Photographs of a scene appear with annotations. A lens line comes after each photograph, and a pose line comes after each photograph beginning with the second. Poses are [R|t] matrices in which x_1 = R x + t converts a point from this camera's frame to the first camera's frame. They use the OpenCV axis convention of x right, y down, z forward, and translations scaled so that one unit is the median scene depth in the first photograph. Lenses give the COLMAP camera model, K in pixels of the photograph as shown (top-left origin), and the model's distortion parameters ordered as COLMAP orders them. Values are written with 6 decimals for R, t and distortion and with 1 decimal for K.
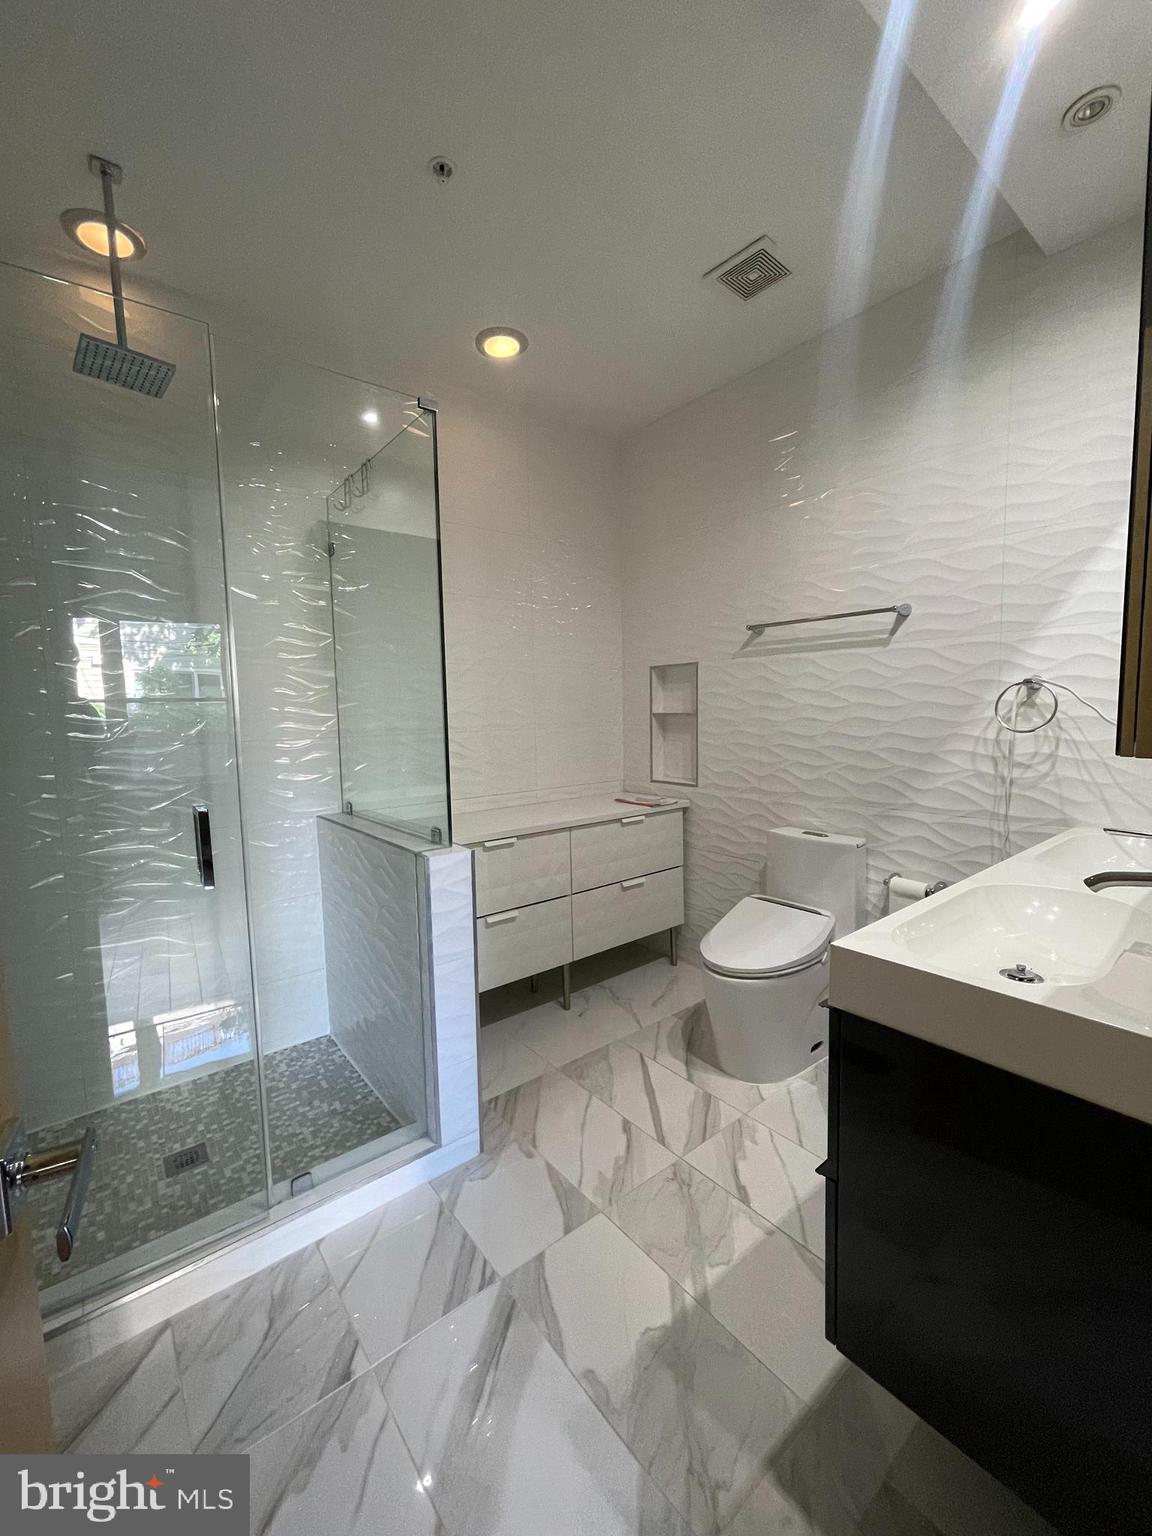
lens RADIAL K [[620.9, 0, 576.9], [0, 620.9, 764.6], [0, 0, 1]] dist [-0.006344, 0.001681]
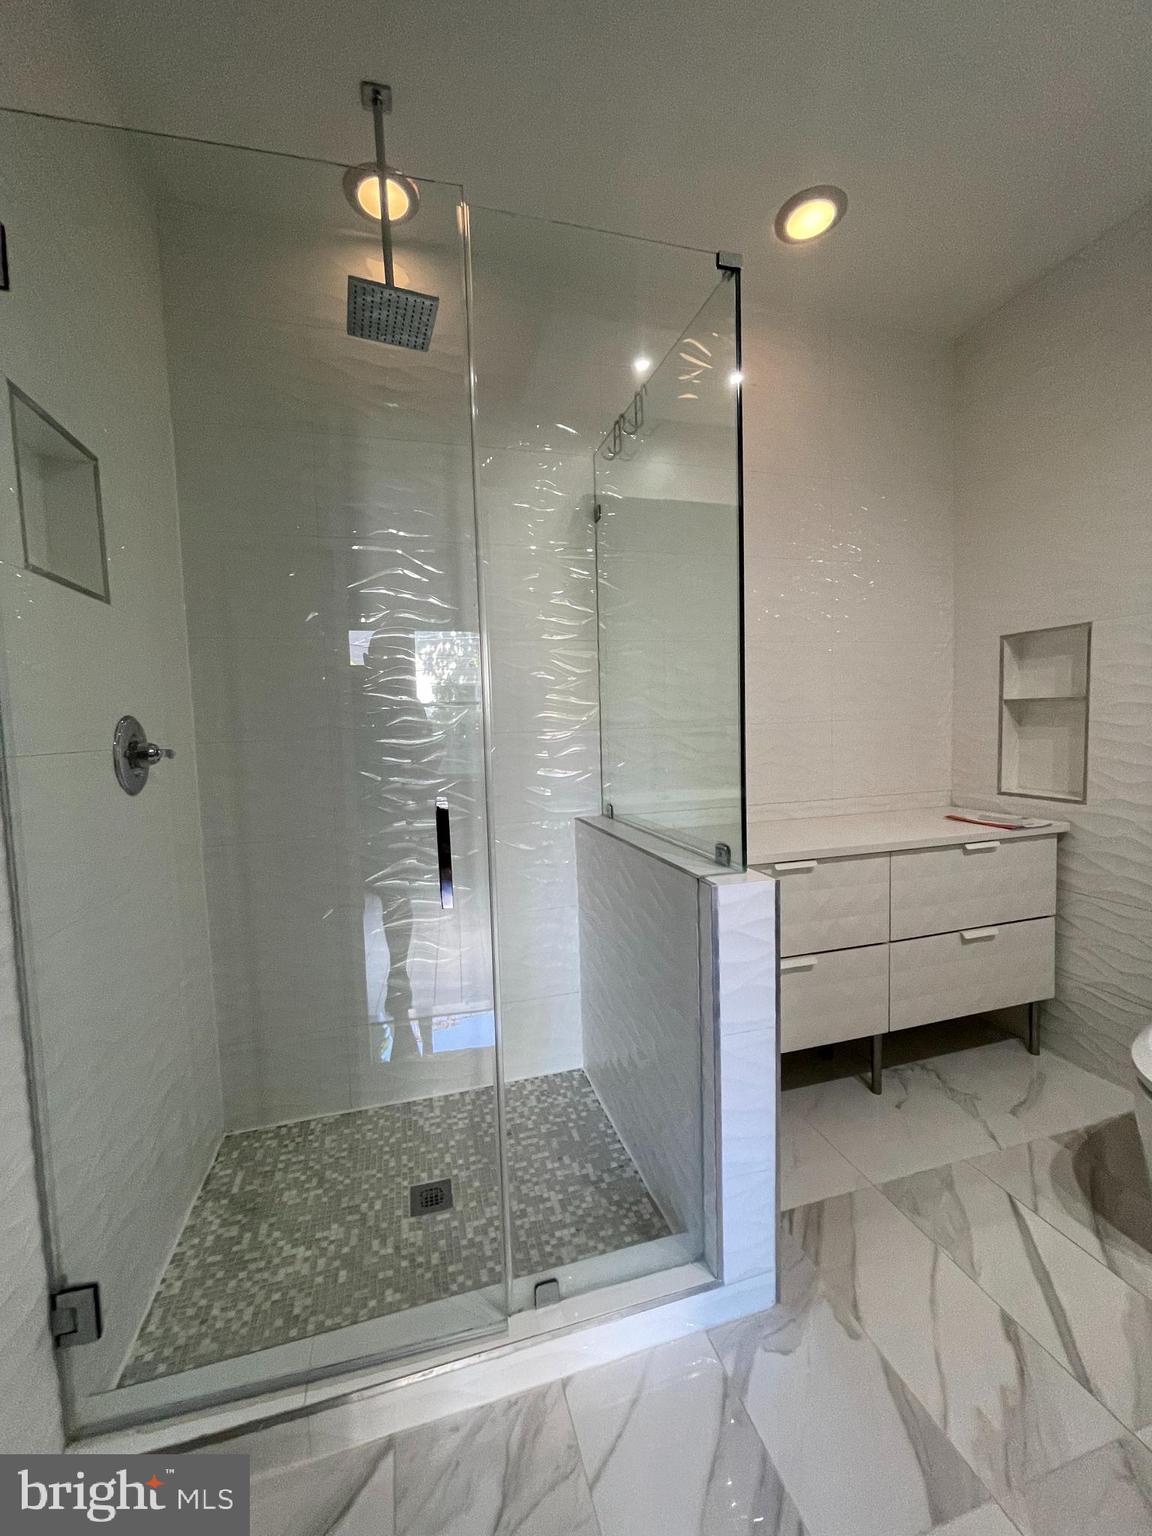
lens RADIAL K [[620.9, 0, 574.2], [0, 620.9, 762.6], [0, 0, 1]] dist [-0.006344, 0.001681]
pose [[0.922102, 0.017352, -0.386559, -0.091260], [-0.022454, 0.999710, -0.008686, 0.012727], [0.386296, 0.016689, 0.922224, 0.209111]]
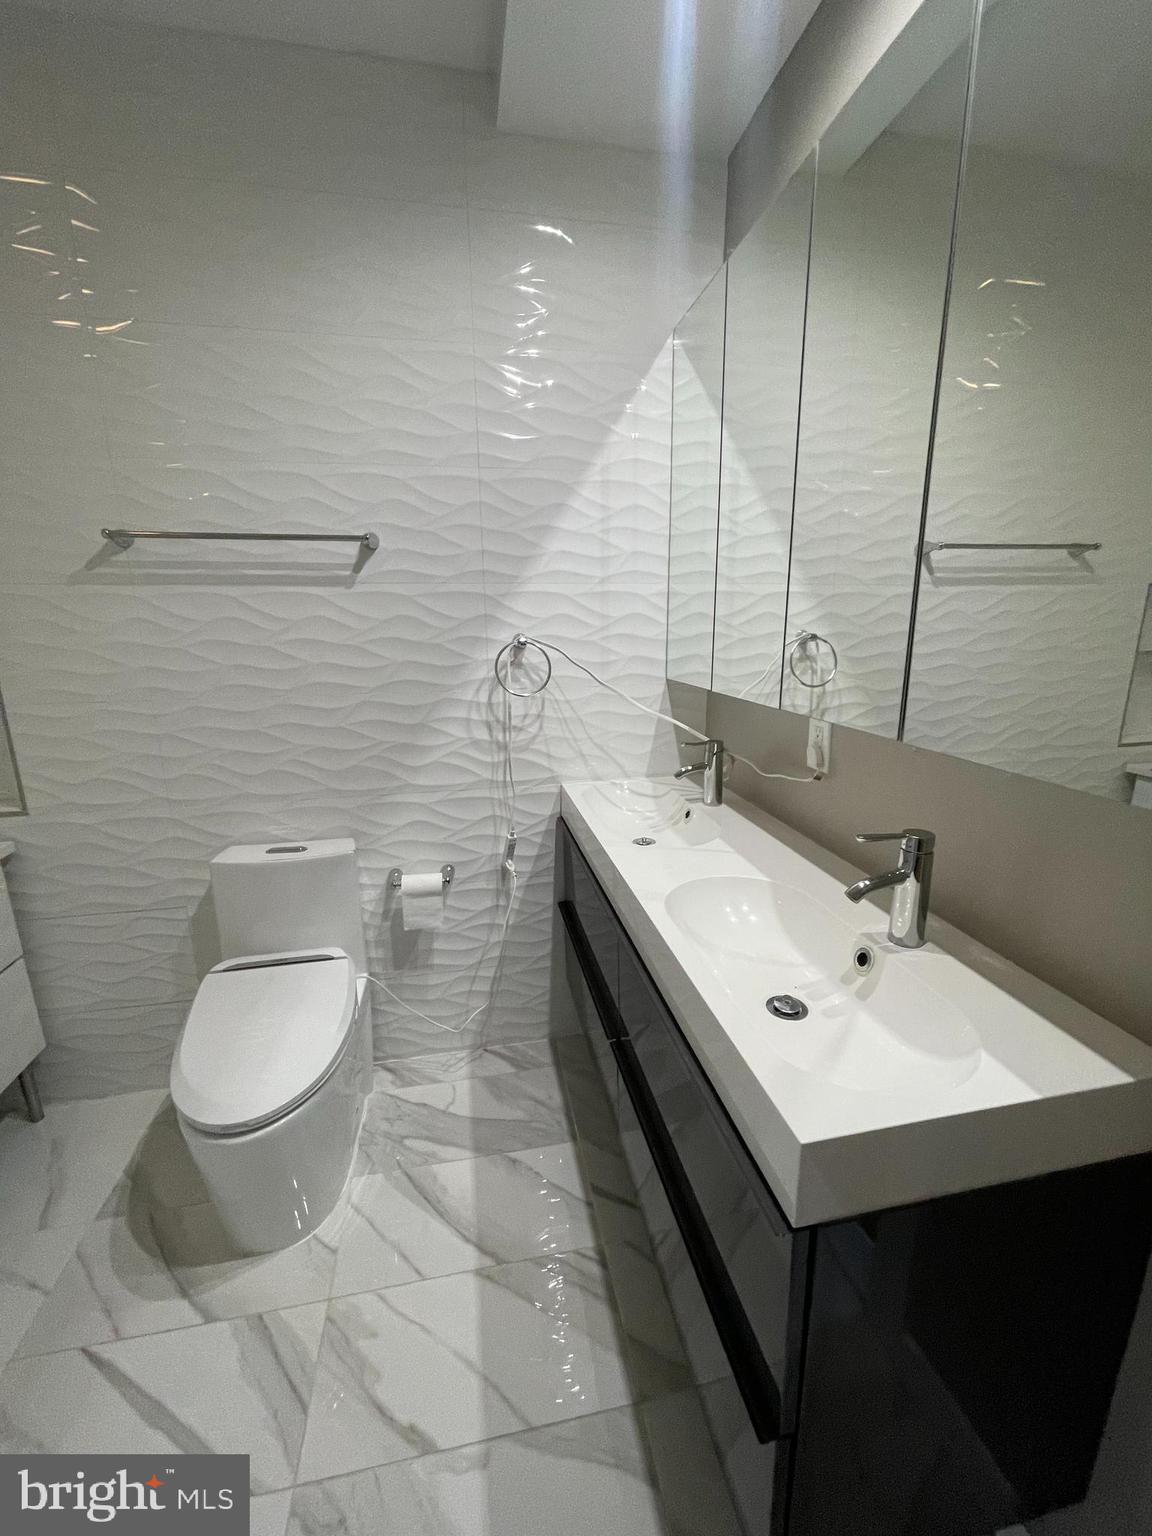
lens RADIAL K [[620.9, 0, 577.2], [0, 620.9, 765.1], [0, 0, 1]] dist [-0.006344, 0.001681]
pose [[0.465941, -0.187920, 0.864630, -0.069535], [0.079220, 0.982122, 0.170765, -0.091570], [-0.881262, -0.011071, 0.472498, 0.426381]]
